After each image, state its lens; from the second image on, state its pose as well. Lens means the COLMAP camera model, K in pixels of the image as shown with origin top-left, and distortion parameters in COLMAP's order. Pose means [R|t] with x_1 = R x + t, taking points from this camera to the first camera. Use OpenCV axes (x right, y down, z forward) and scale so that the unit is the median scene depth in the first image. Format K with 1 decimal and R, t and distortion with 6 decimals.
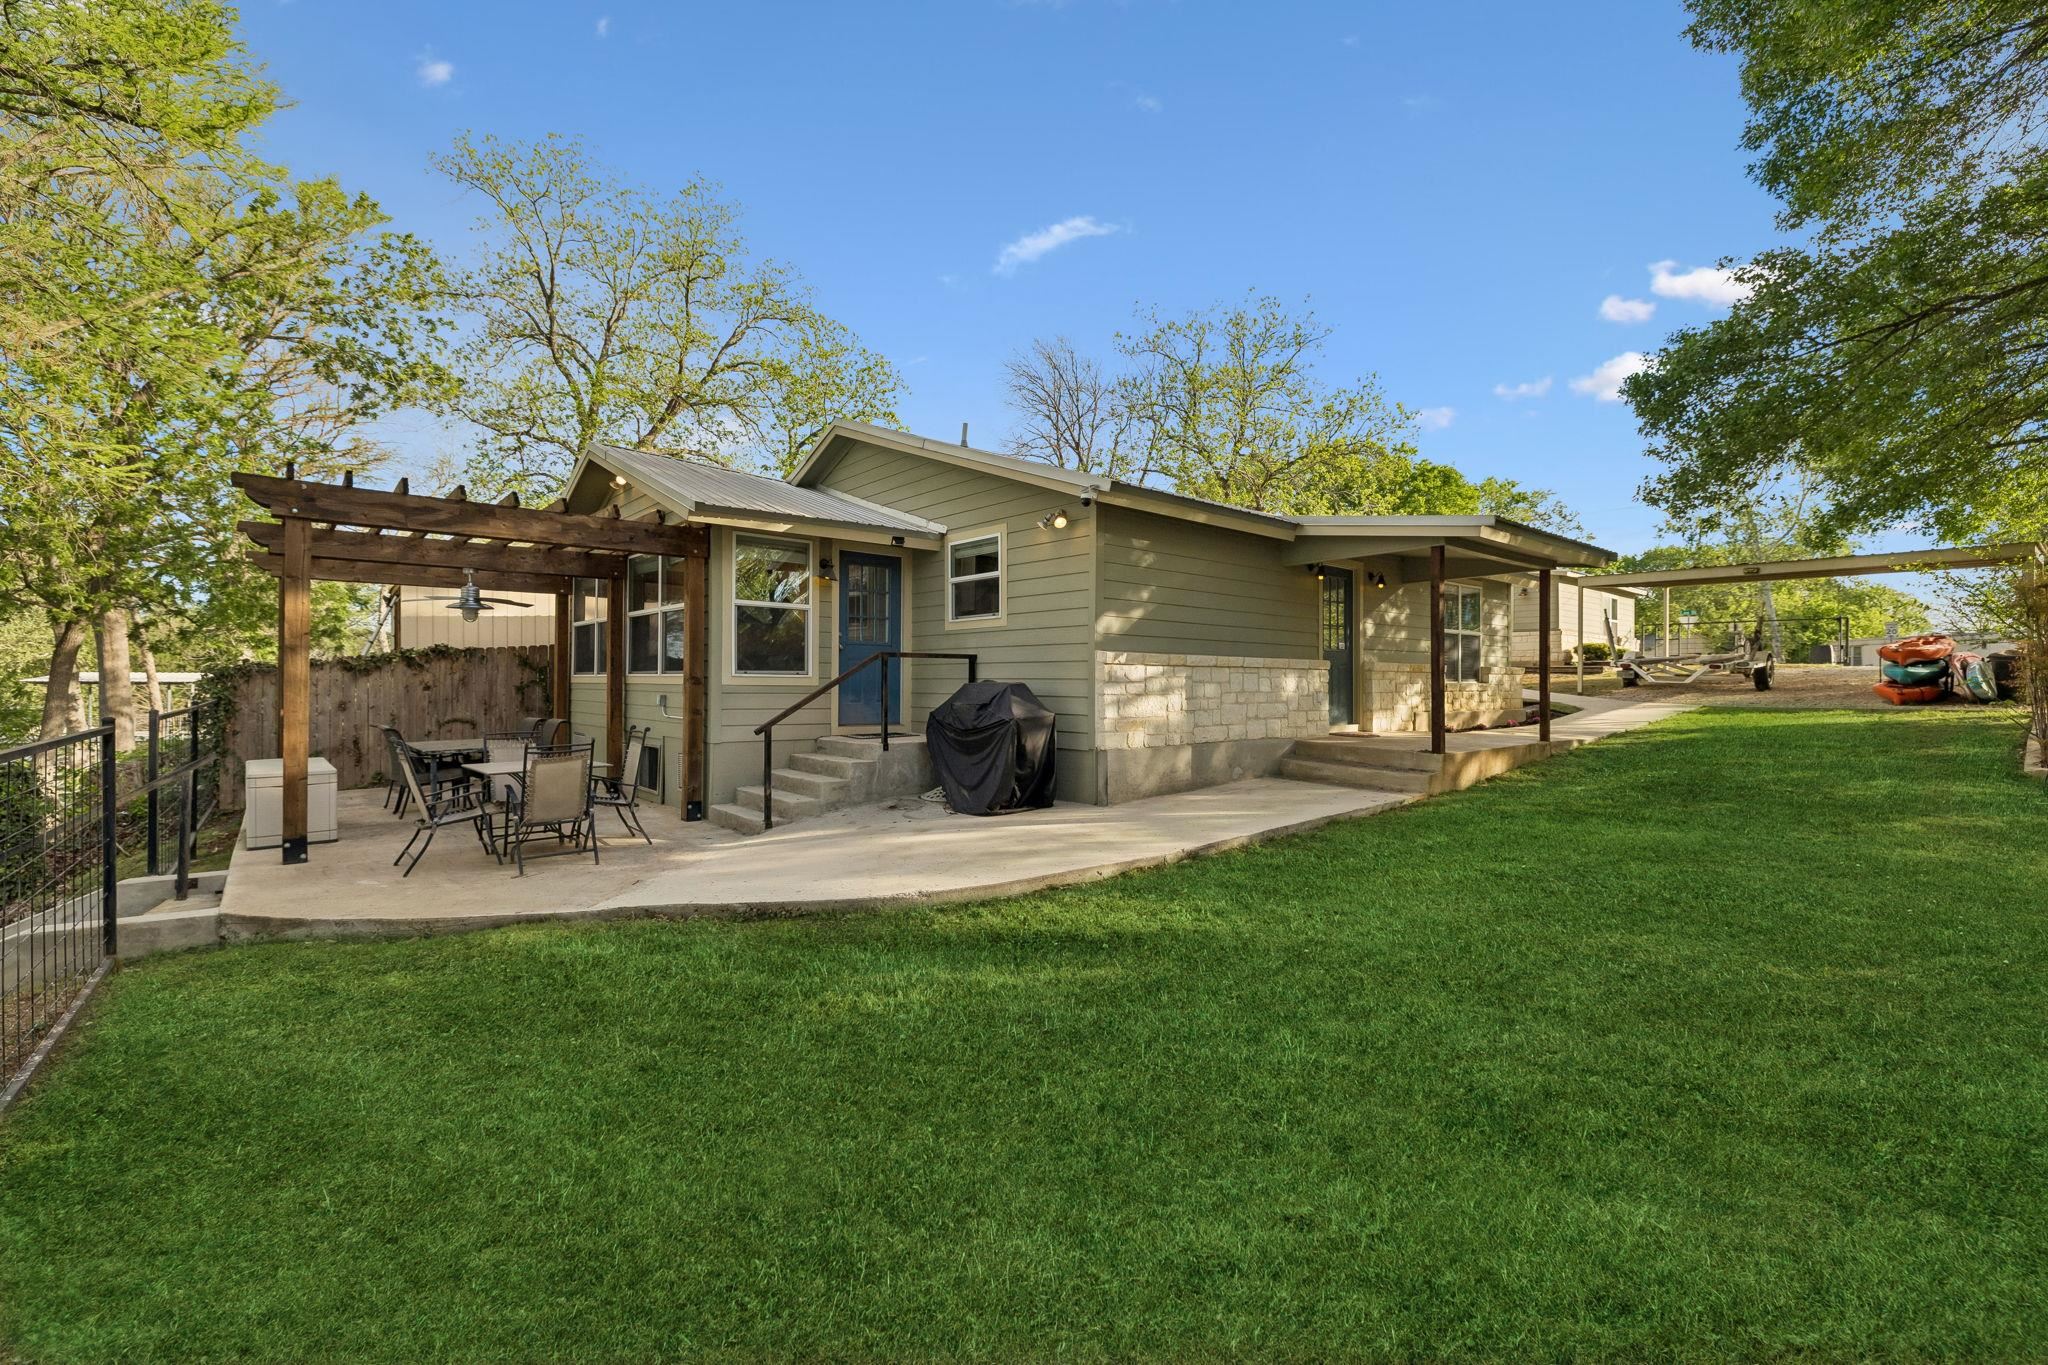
lens RADIAL K [[865.3, 0, 1020.3], [0, 865.3, 680.1], [0, 0, 1]] dist [0.000205, -0.000659]
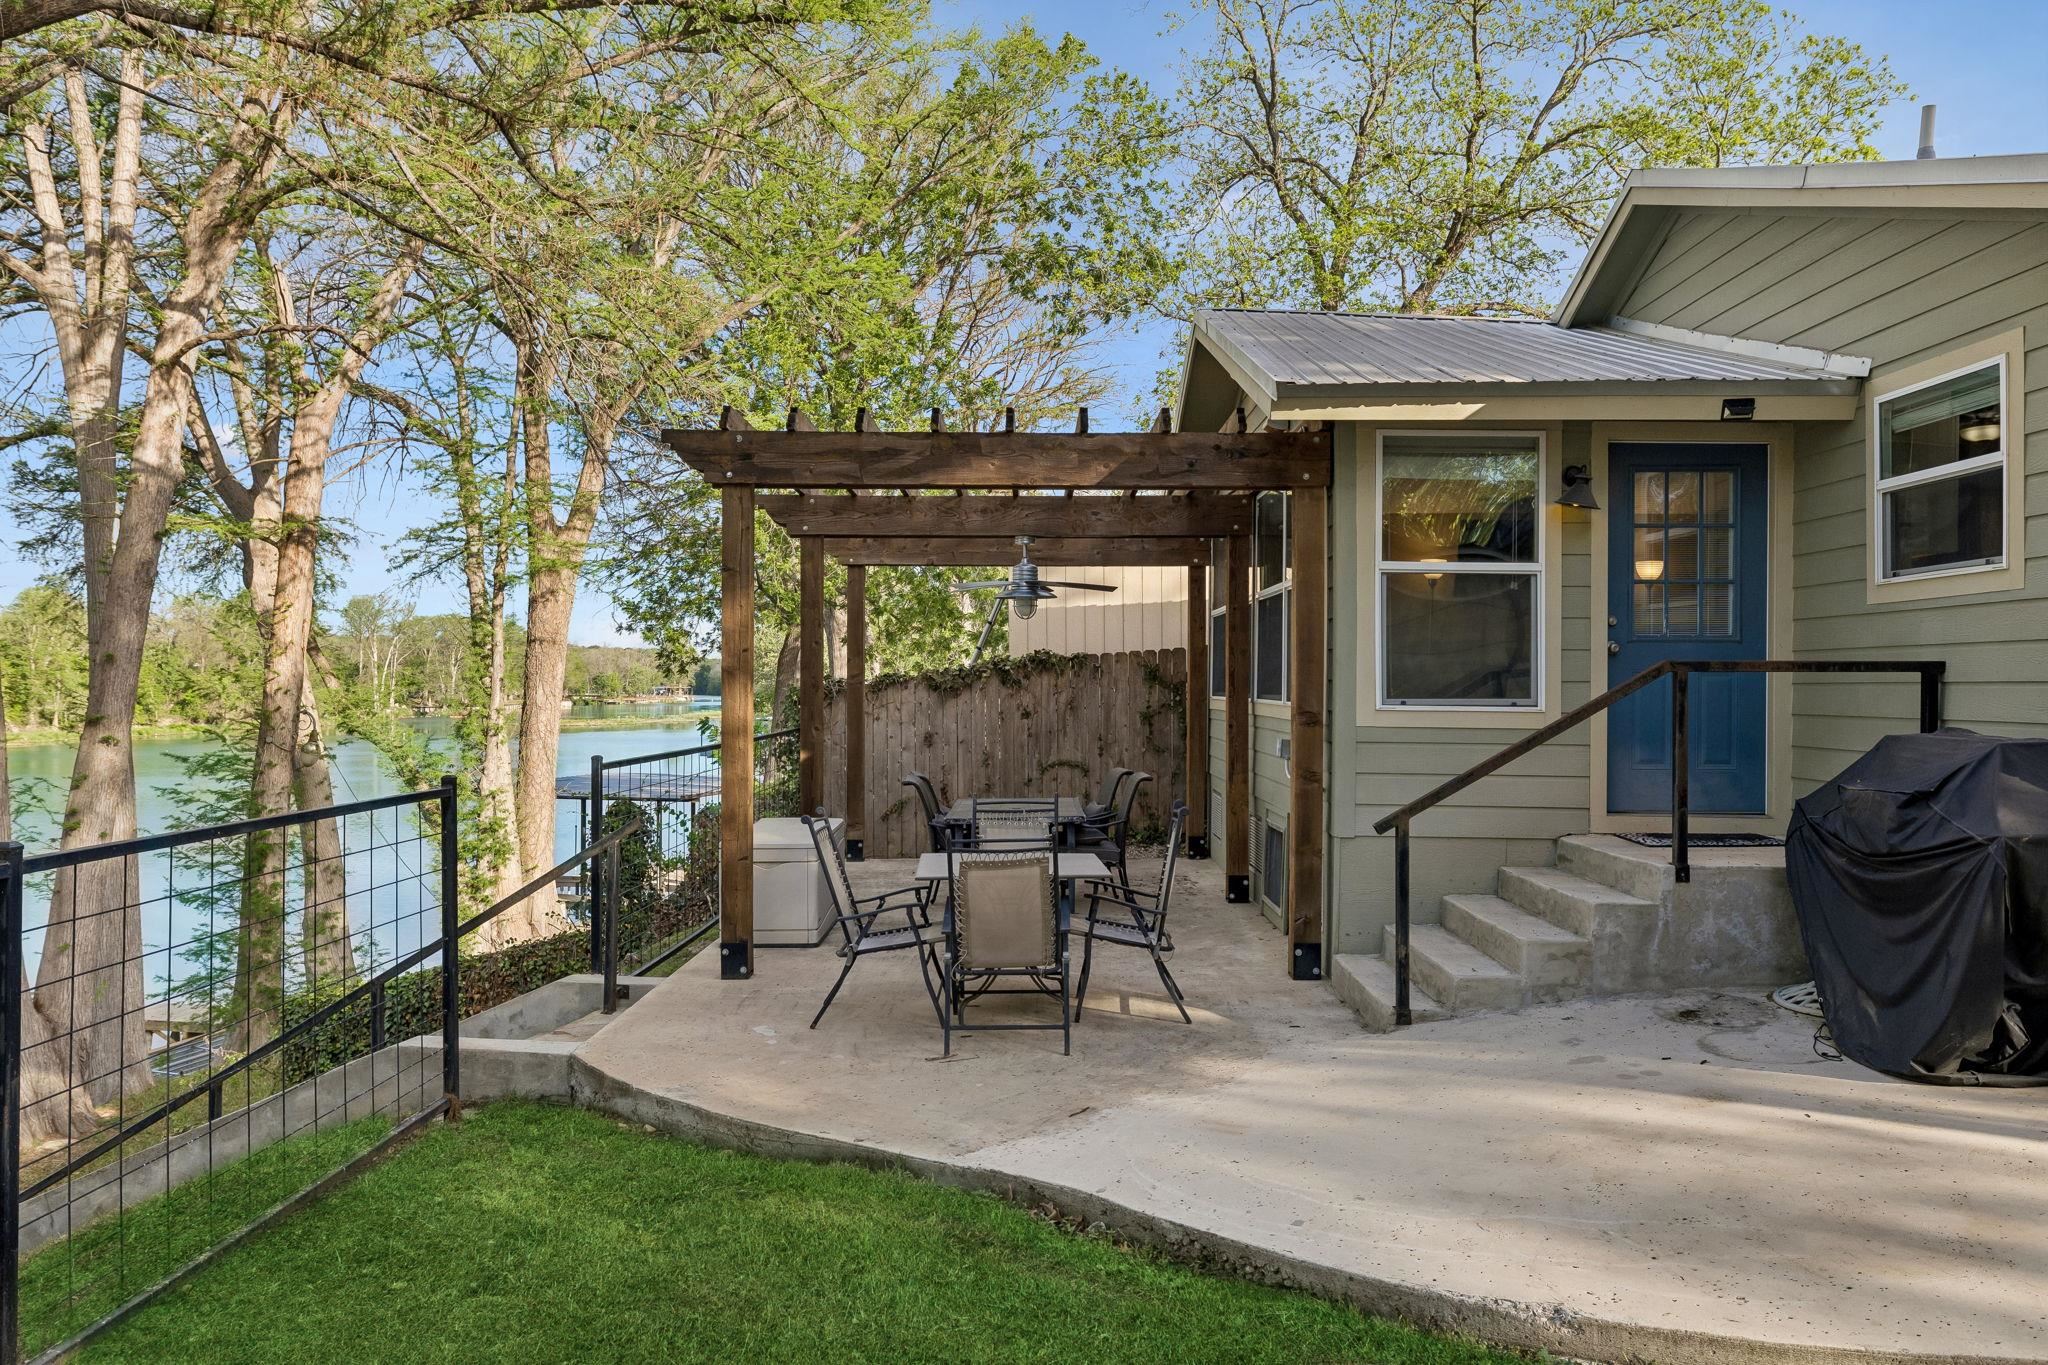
lens RADIAL K [[1424.5, 0, 1021.2], [0, 1424.5, 685.4], [0, 0, 1]] dist [0.002904, 0.008655]
pose [[0.749381, -0.000183, -0.662139, 0.063703], [0.000045, 1.000000, -0.000226, -0.016285], [0.662139, 0.000140, 0.749381, 0.188455]]
